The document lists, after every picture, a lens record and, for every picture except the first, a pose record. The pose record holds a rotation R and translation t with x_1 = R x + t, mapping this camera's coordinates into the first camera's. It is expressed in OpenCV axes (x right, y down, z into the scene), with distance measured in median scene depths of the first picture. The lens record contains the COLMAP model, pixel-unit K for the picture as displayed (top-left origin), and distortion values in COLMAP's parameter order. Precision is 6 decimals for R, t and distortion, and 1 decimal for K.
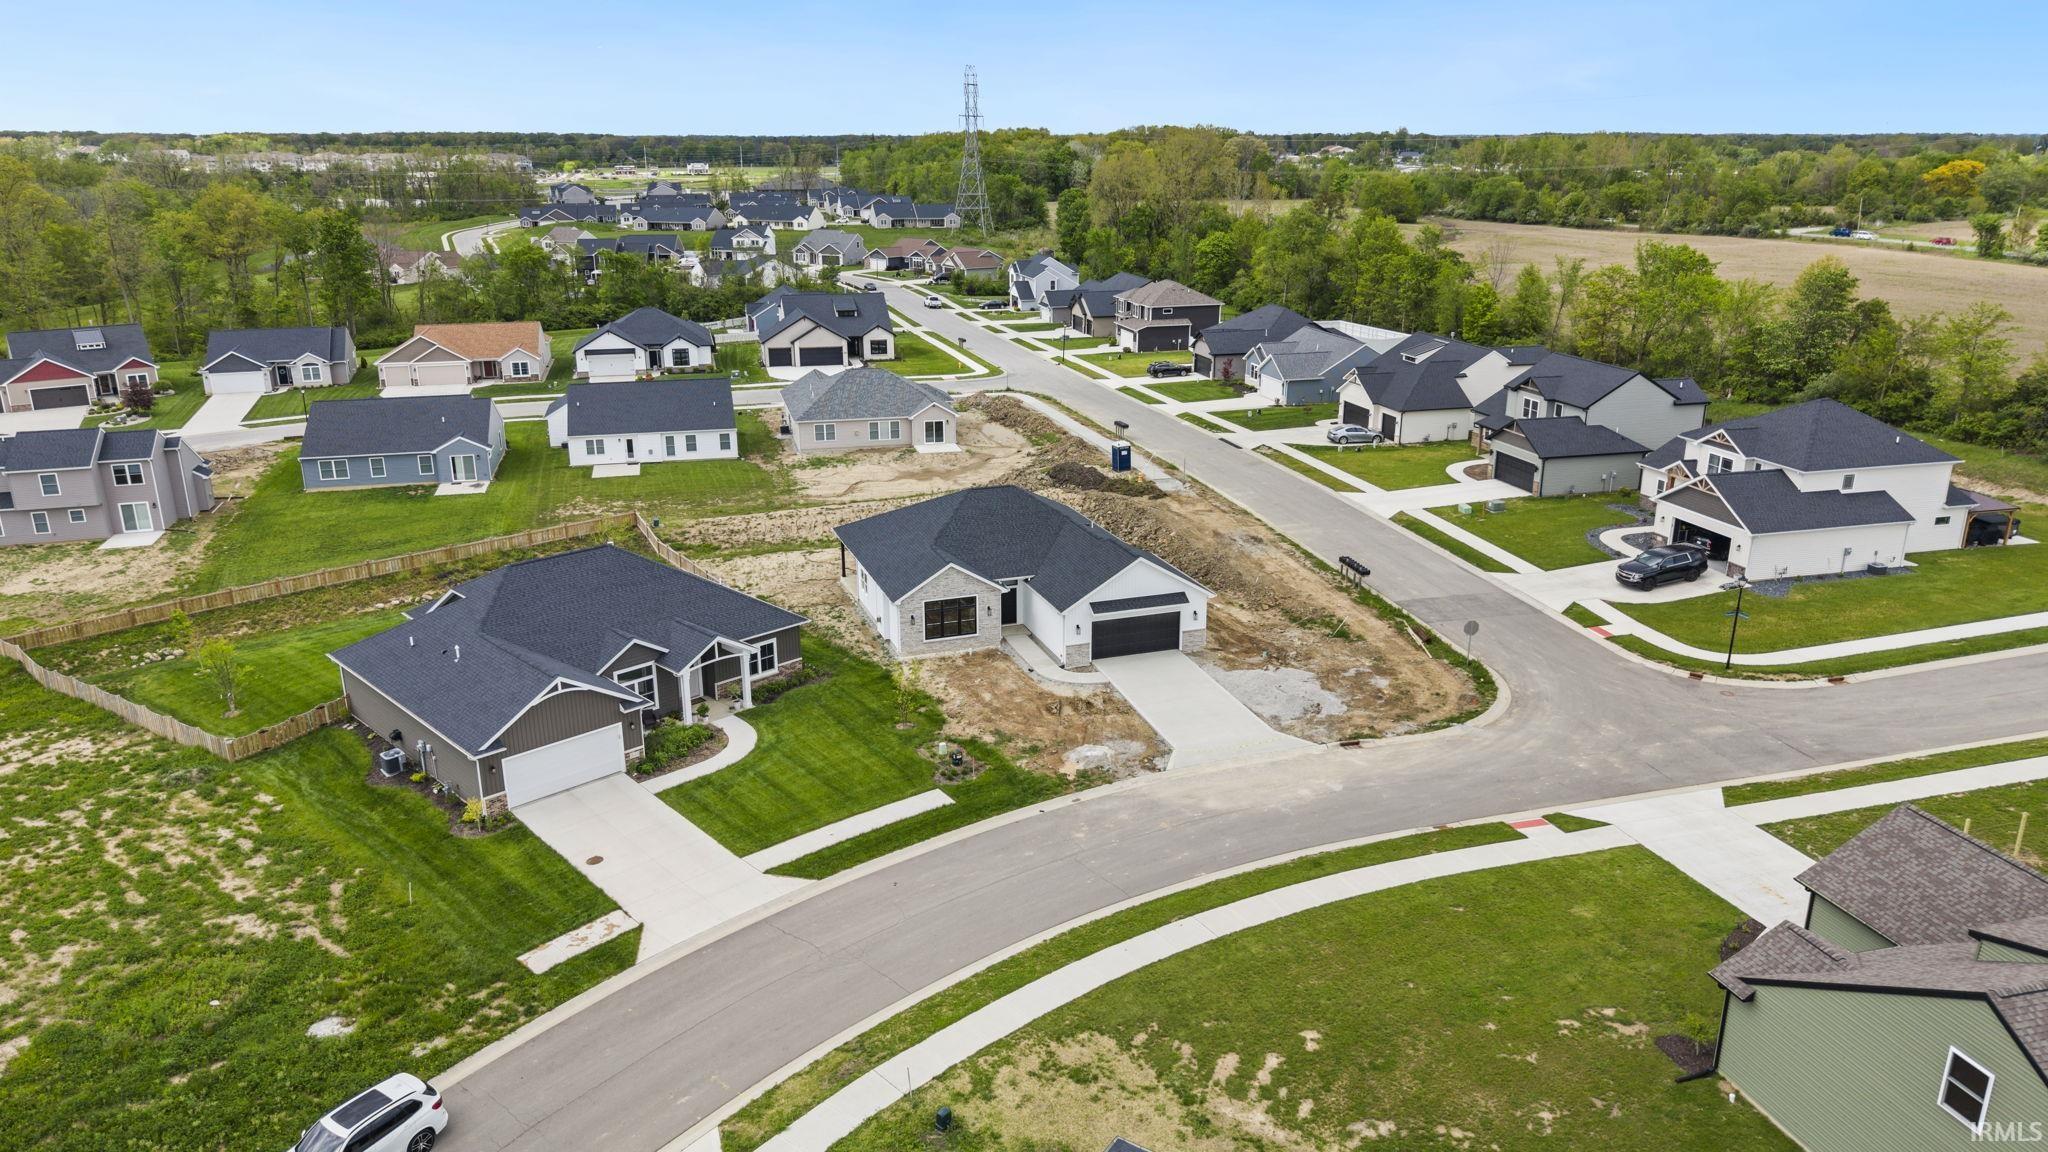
lens RADIAL K [[1438.3, 0, 1024.0], [0, 1438.3, 576.0], [0, 0, 1]] dist [0.112353, -0.187948]
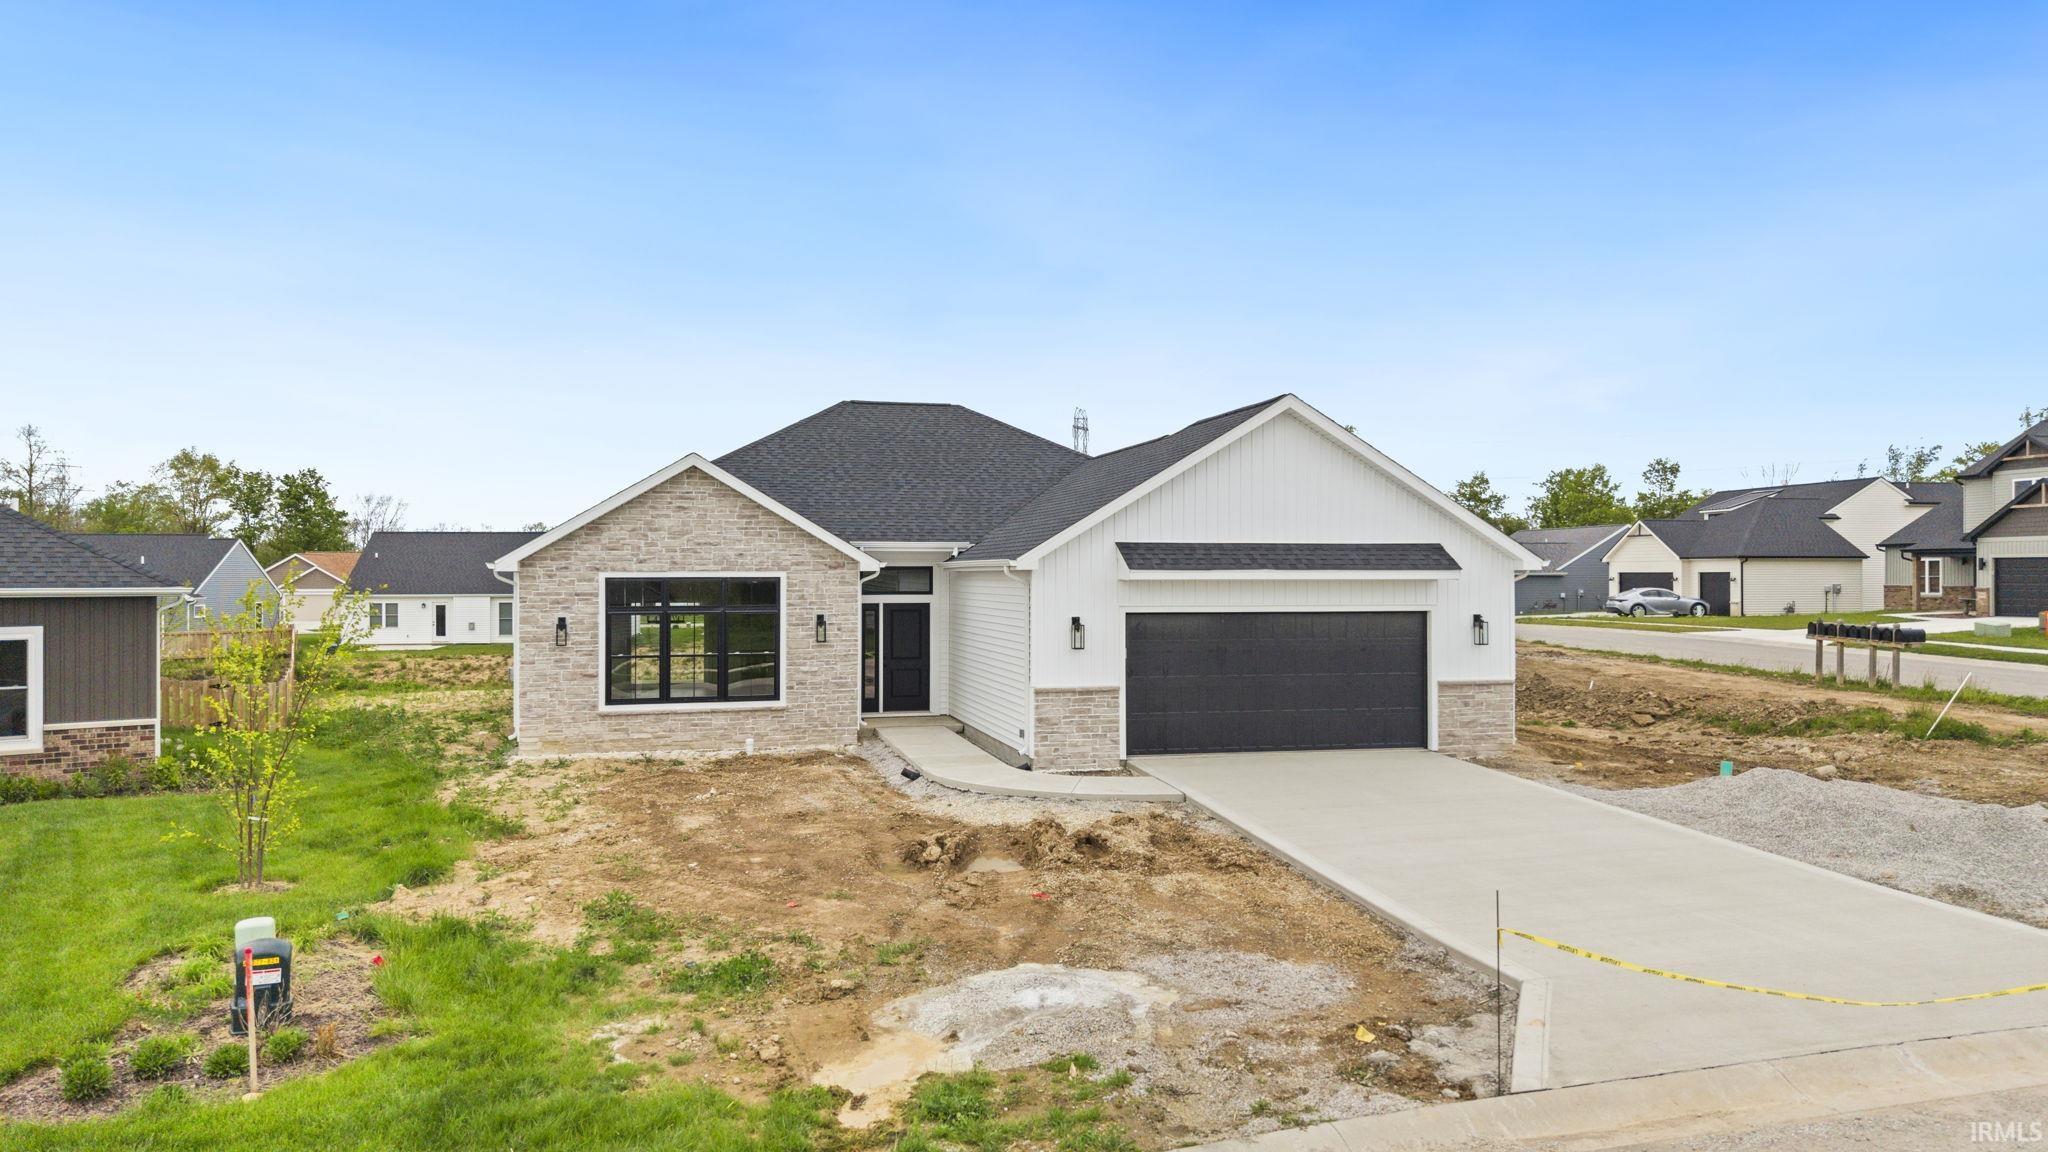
lens RADIAL K [[1438.3, 0, 1024.0], [0, 1438.3, 576.0], [0, 0, 1]] dist [0.112353, -0.187948]
pose [[0.996019, 0.007419, -0.088830, 0.051473], [-0.032791, 0.957147, -0.287739, 0.107609], [0.082889, 0.289506, 0.953580, 0.703763]]
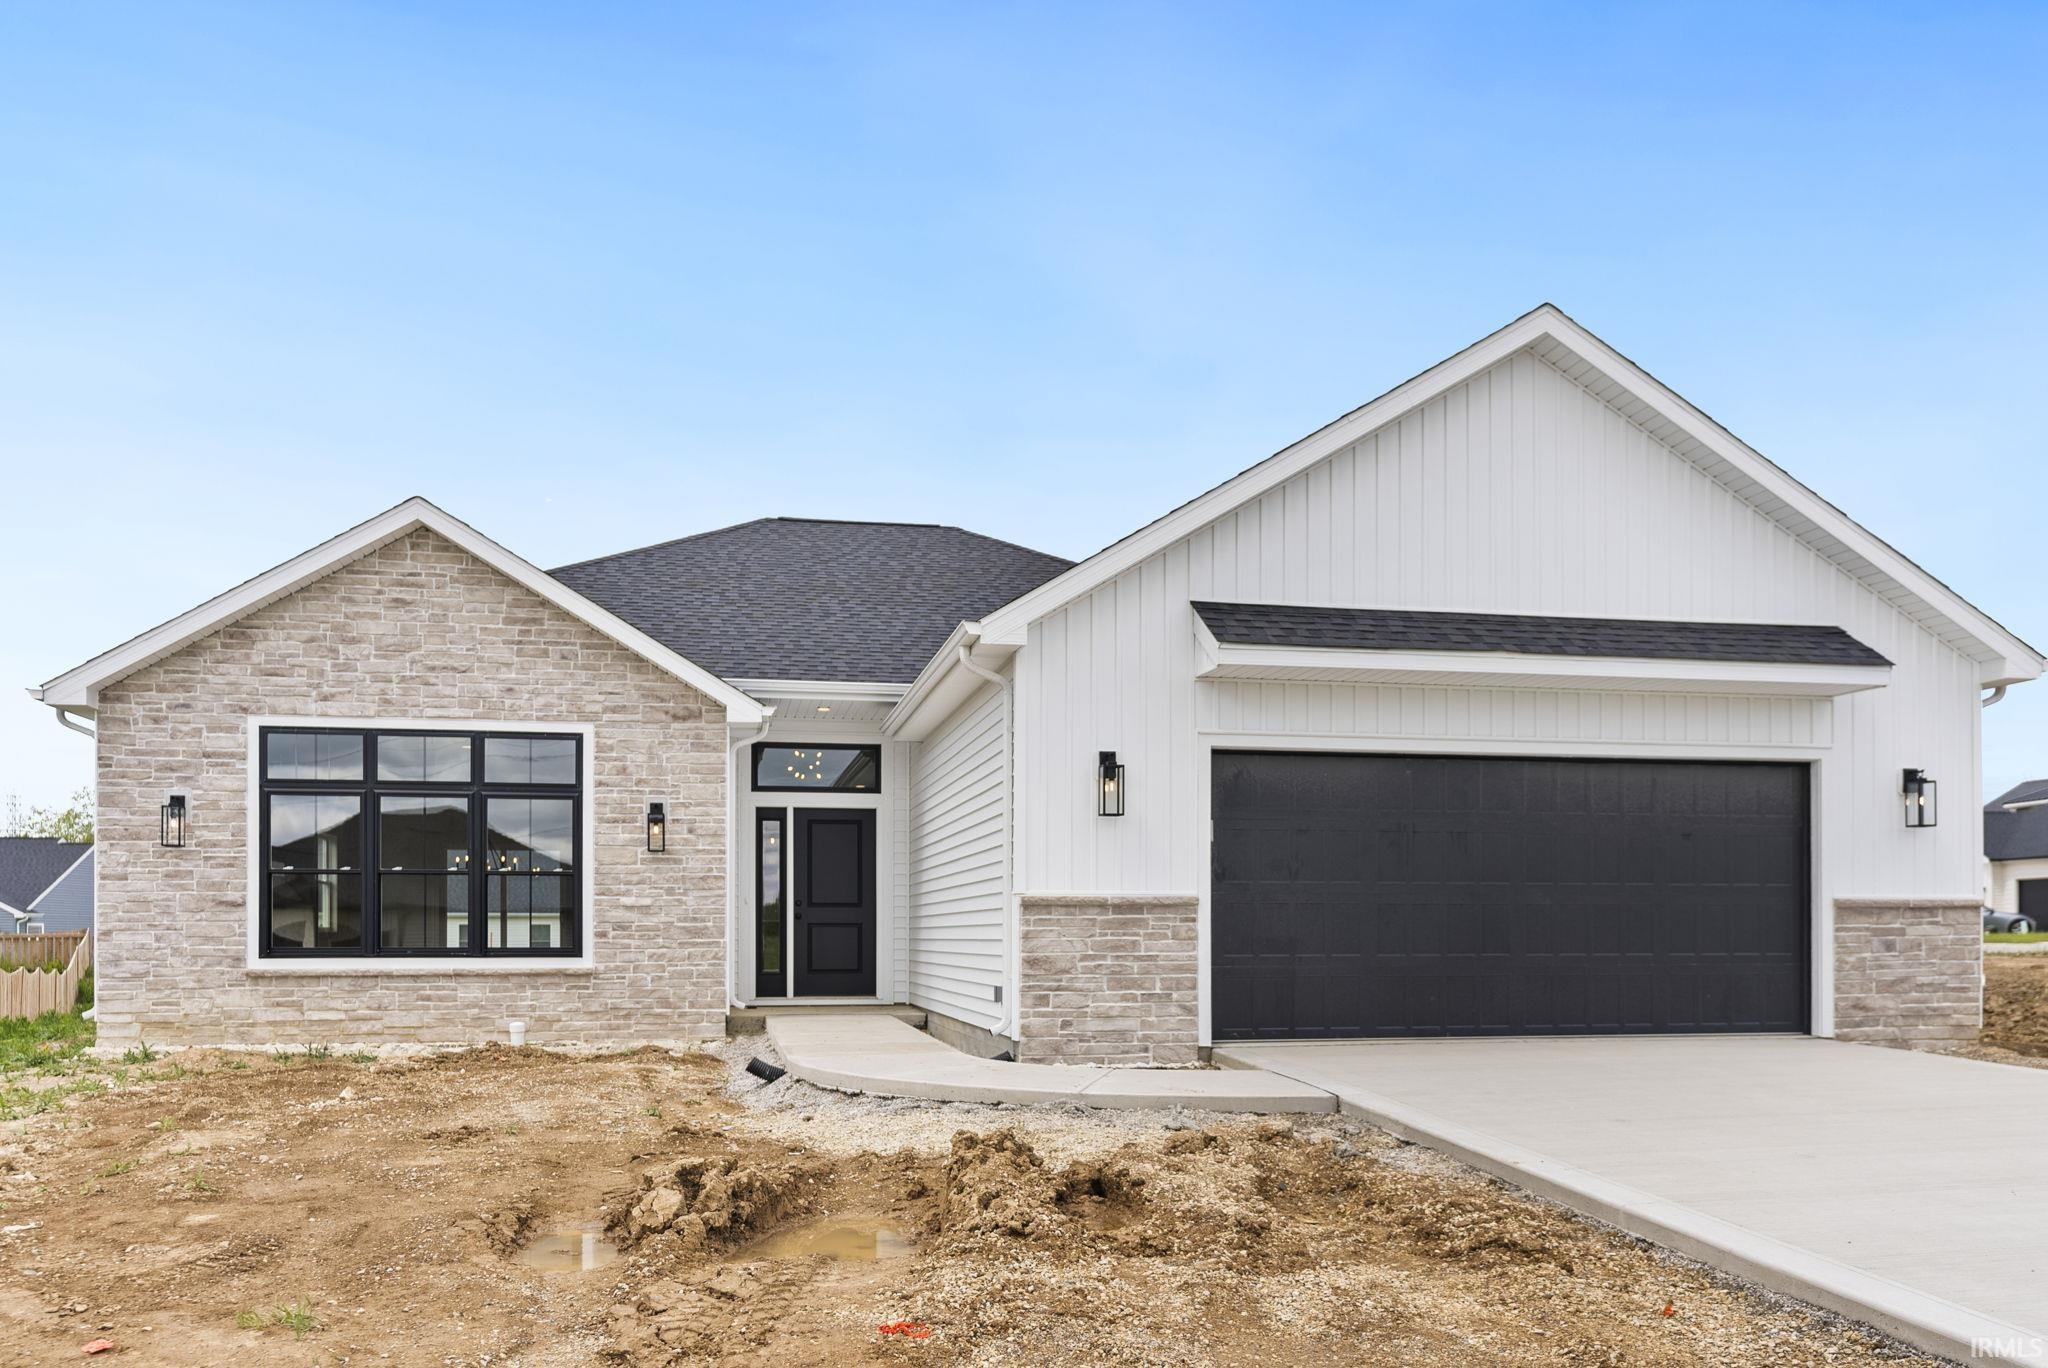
lens RADIAL K [[1698.7, 0, 1027.9], [0, 1698.7, 931.4], [0, 0, 1]] dist [-0.051992, 0.121538]
pose [[0.990098, 0.007855, -0.140161, 0.051909], [-0.048533, 0.956019, -0.289261, 0.097195], [0.131724, 0.293199, 0.946934, 0.828420]]
